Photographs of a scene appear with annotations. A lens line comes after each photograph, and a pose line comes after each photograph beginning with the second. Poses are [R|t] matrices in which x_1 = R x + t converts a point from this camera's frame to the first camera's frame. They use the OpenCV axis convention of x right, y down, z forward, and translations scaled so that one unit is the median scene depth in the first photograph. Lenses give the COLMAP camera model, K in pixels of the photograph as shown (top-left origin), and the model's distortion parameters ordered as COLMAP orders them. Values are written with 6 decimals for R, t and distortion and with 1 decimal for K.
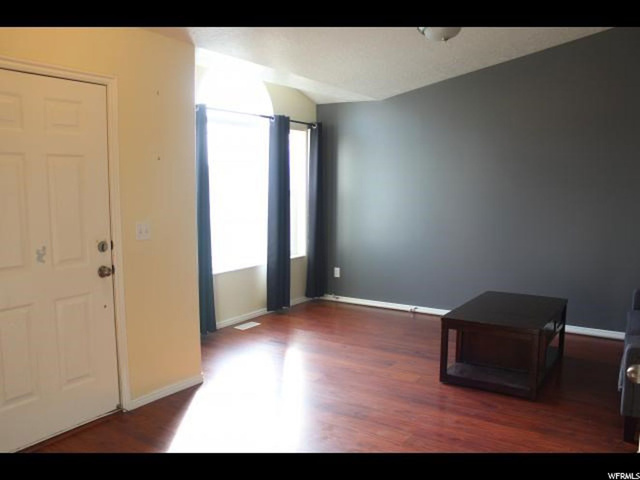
lens RADIAL K [[537.5, 0, 320.0], [0, 537.5, 240.0], [0, 0, 1]] dist [-0.148333, 0.119855]
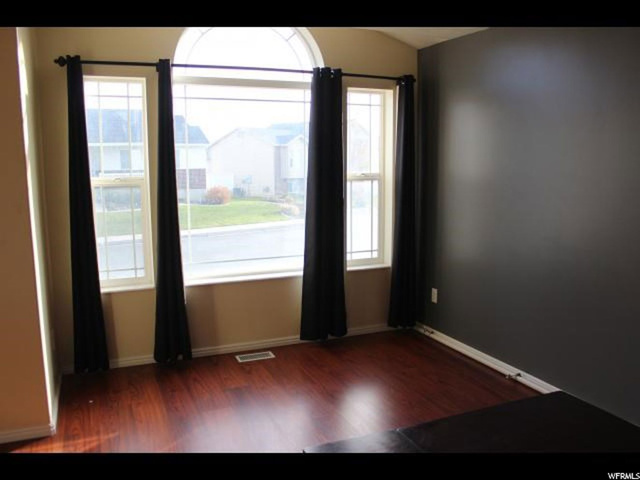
lens RADIAL K [[537.5, 0, 320.0], [0, 537.5, 240.0], [0, 0, 1]] dist [-0.148333, 0.119855]
pose [[0.834467, 0.068591, -0.546772, 0.295867], [-0.050674, 0.997570, 0.047804, -0.037243], [0.548723, -0.012184, 0.835916, 0.381151]]
